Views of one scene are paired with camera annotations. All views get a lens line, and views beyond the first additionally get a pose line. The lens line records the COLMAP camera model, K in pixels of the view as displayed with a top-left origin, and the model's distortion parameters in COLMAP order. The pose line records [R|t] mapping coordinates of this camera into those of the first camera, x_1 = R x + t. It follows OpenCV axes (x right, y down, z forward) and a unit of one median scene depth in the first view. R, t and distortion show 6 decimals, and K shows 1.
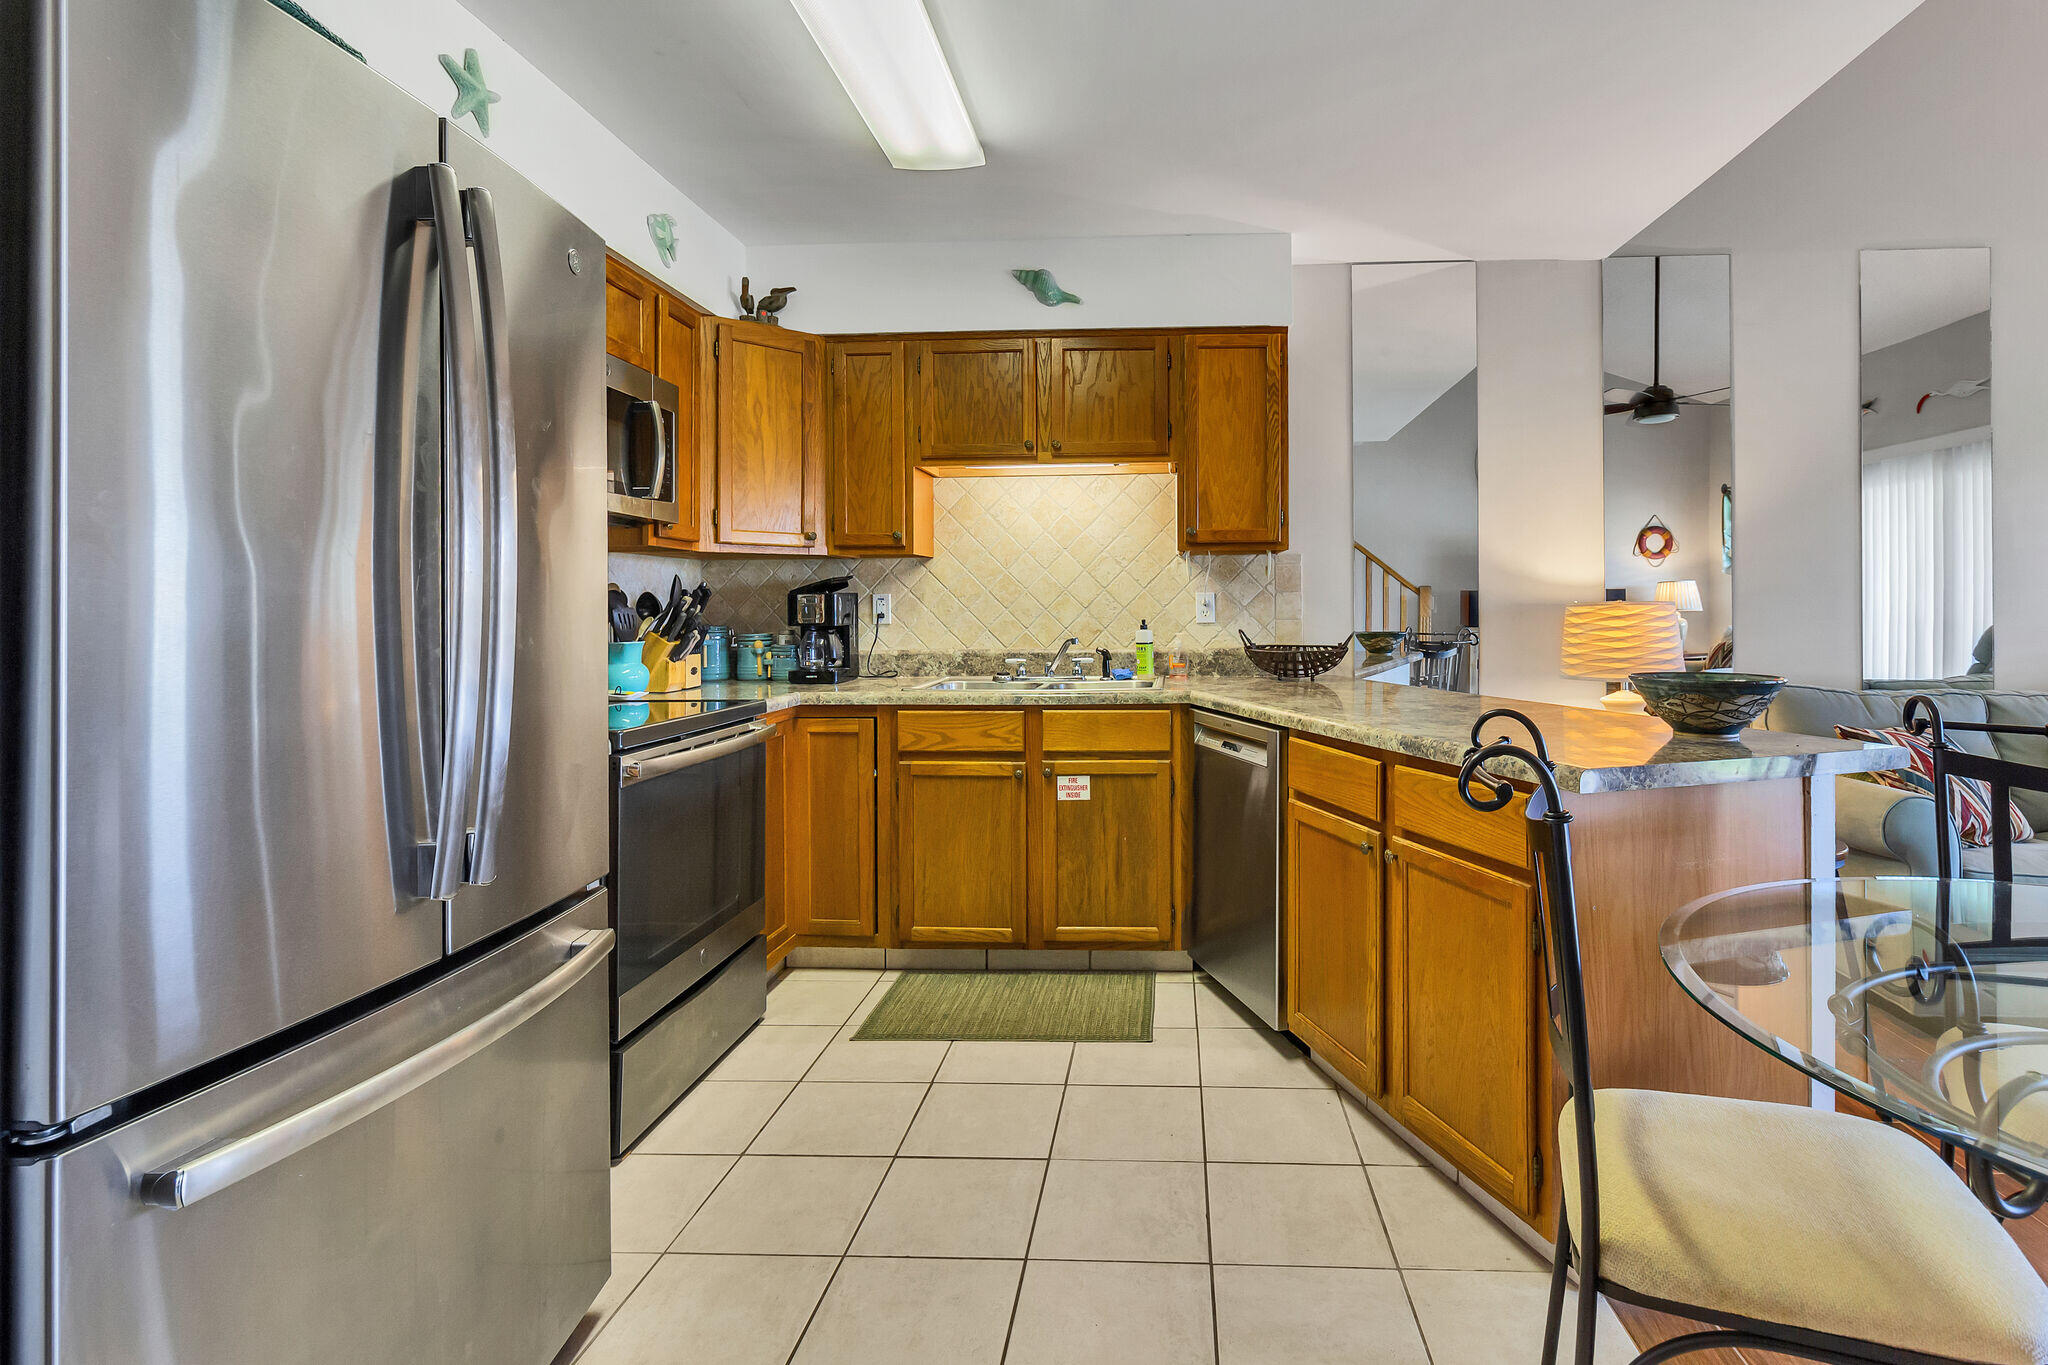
lens RADIAL K [[990.6, 0, 1106.9], [0, 990.6, 602.2], [0, 0, 1]] dist [-0.001238, -0.000103]
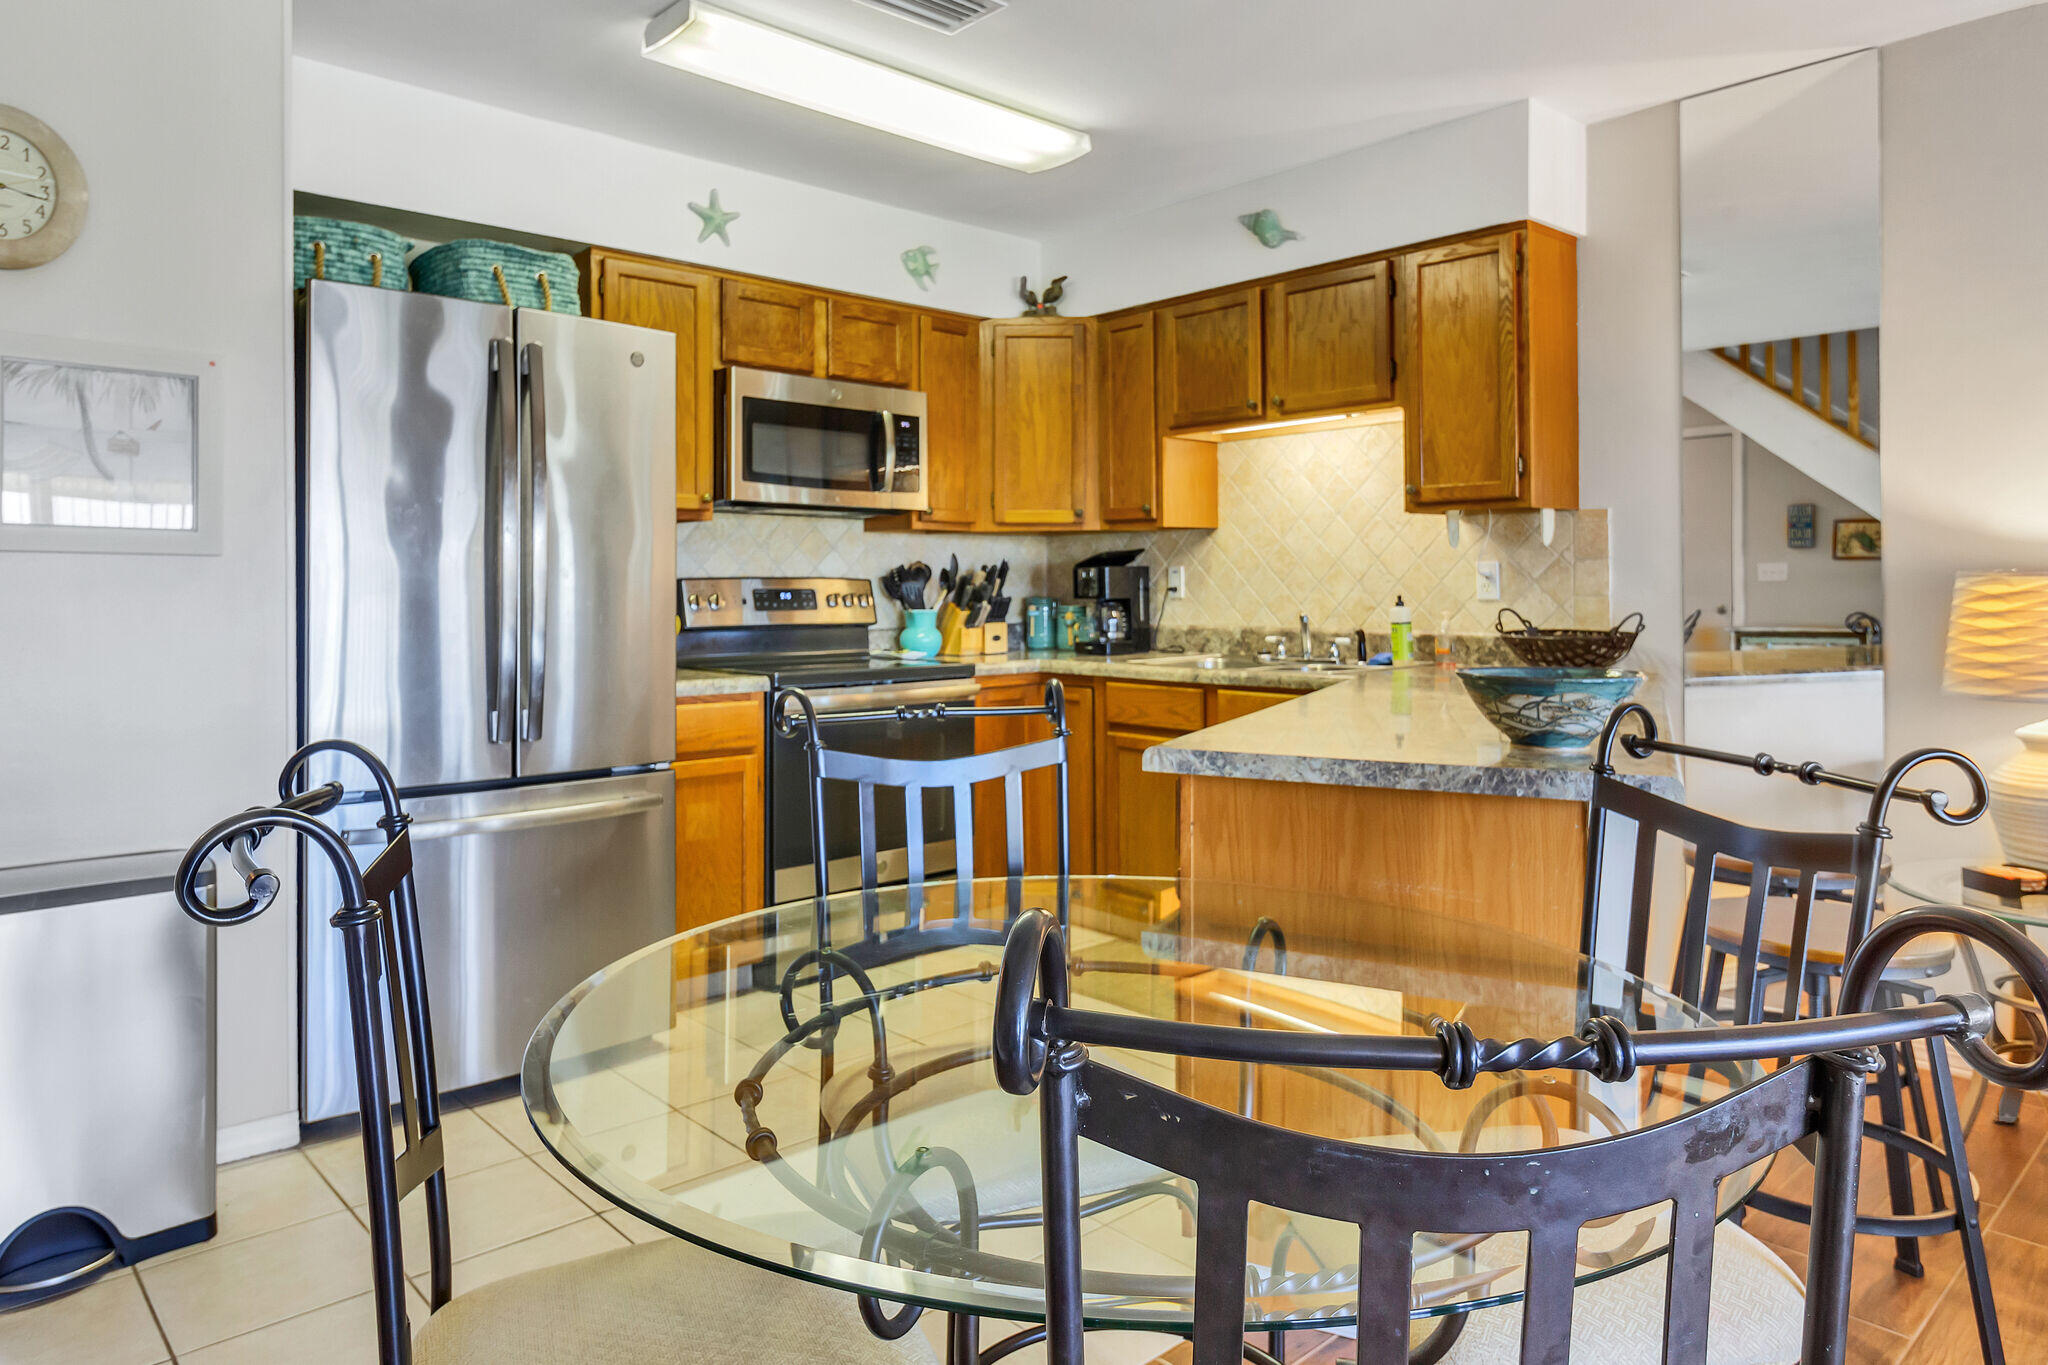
lens RADIAL K [[1265.5, 0, 997.6], [0, 1265.5, 592.3], [0, 0, 1]] dist [-0.003768, -0.001090]
pose [[0.705600, 0.005809, -0.708587, 0.594259], [0.006461, 0.999872, 0.014630, -0.002937], [0.708581, -0.014901, 0.705472, 0.000284]]
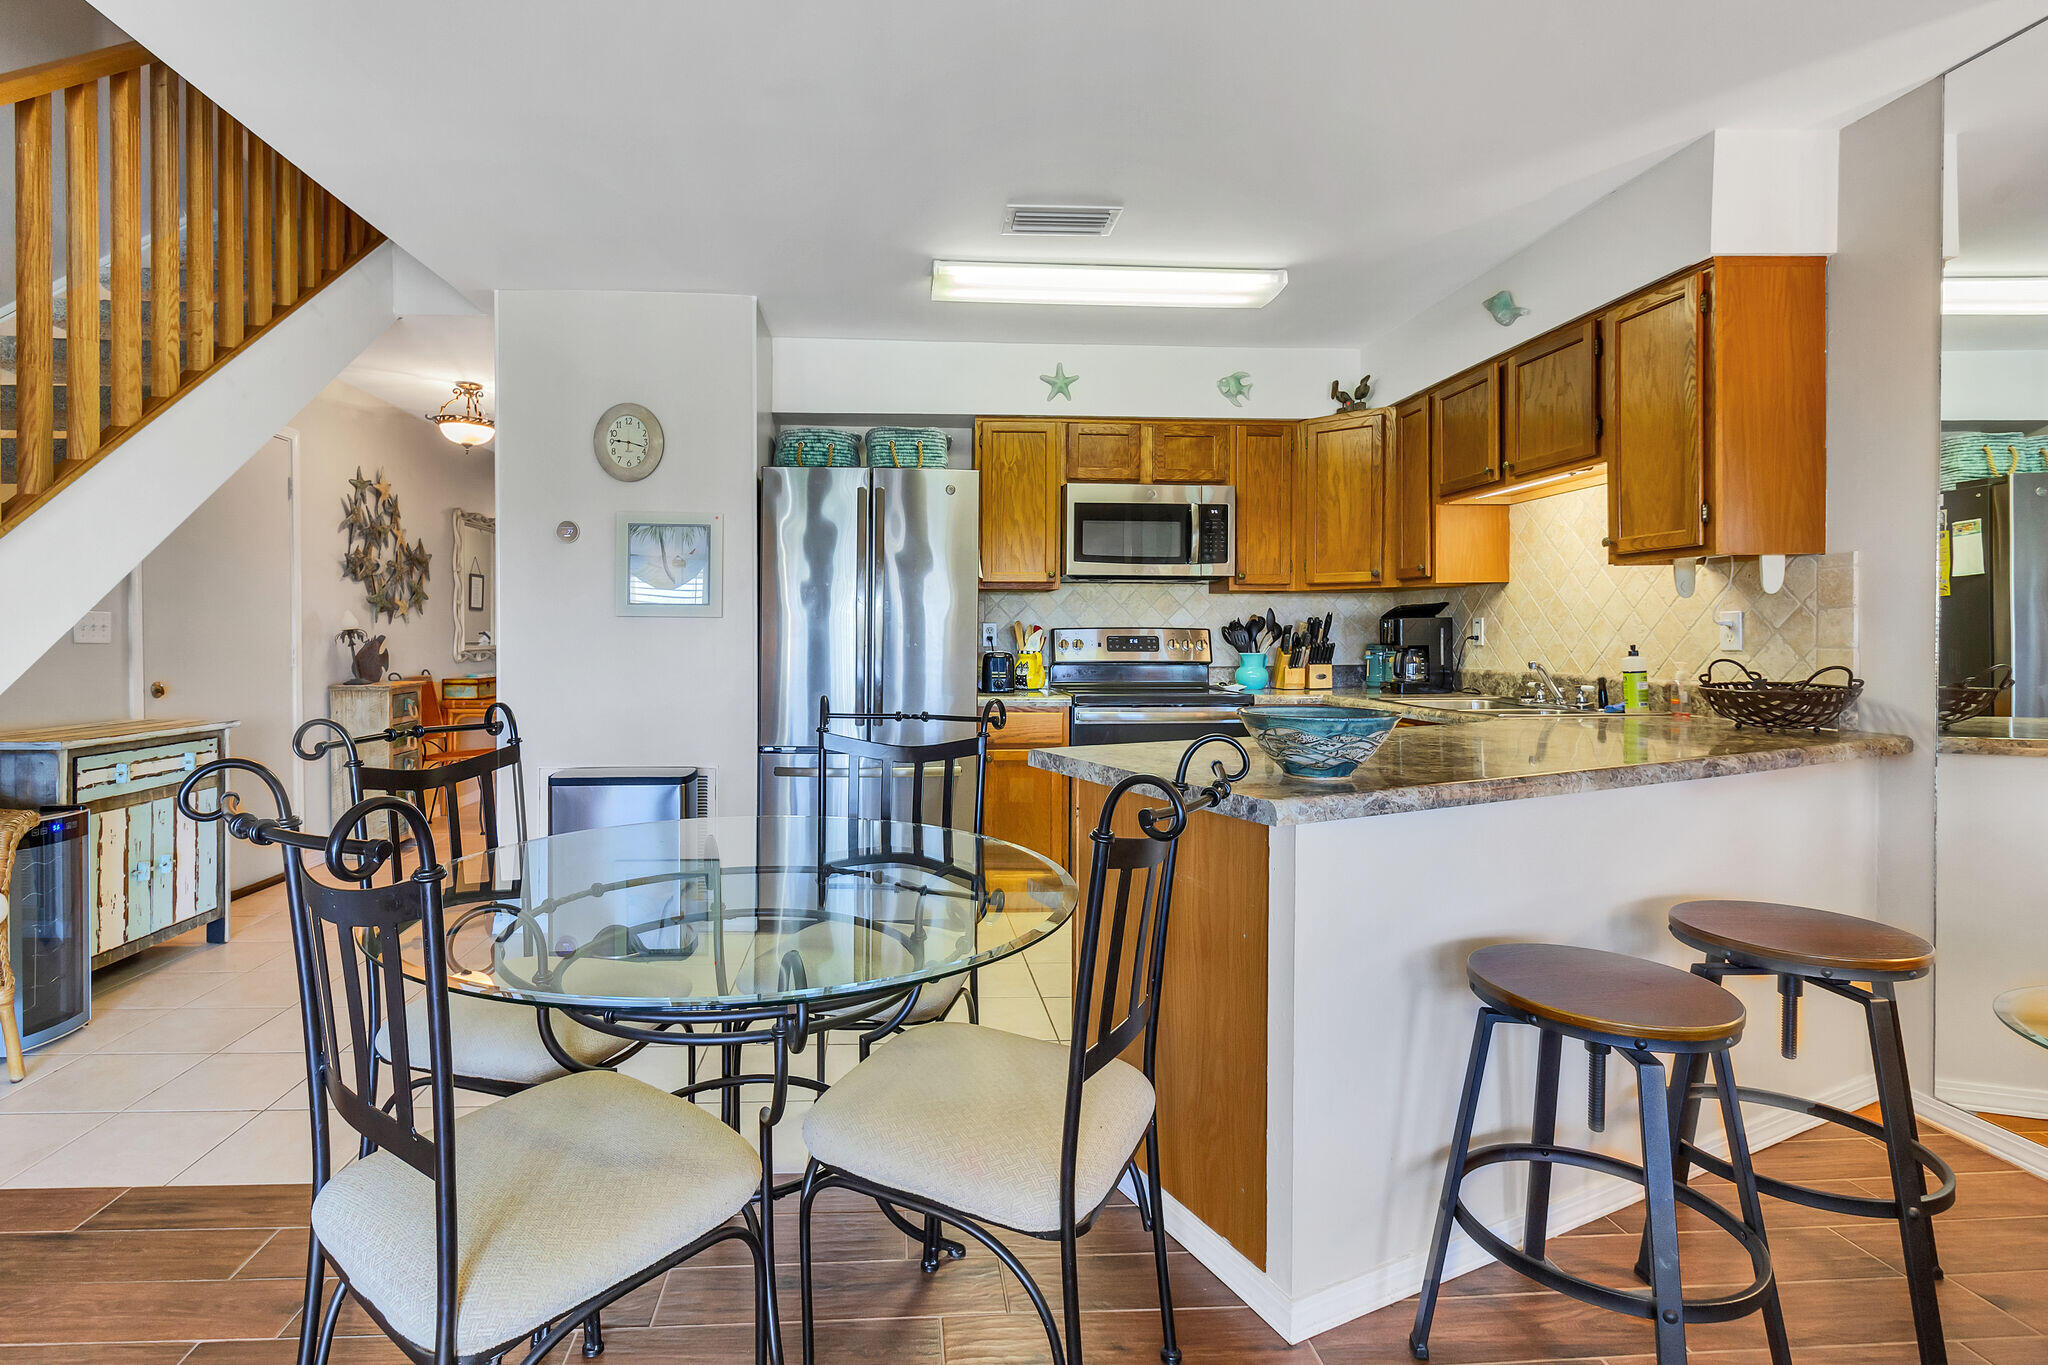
lens RADIAL K [[952.3, 0, 939.1], [0, 952.3, 650.0], [0, 0, 1]] dist [0.002144, 0.000593]
pose [[0.106611, 0.020894, -0.994081, 0.846226], [0.008539, 0.999723, 0.021928, -0.001185], [0.994264, -0.010826, 0.106404, 0.335270]]
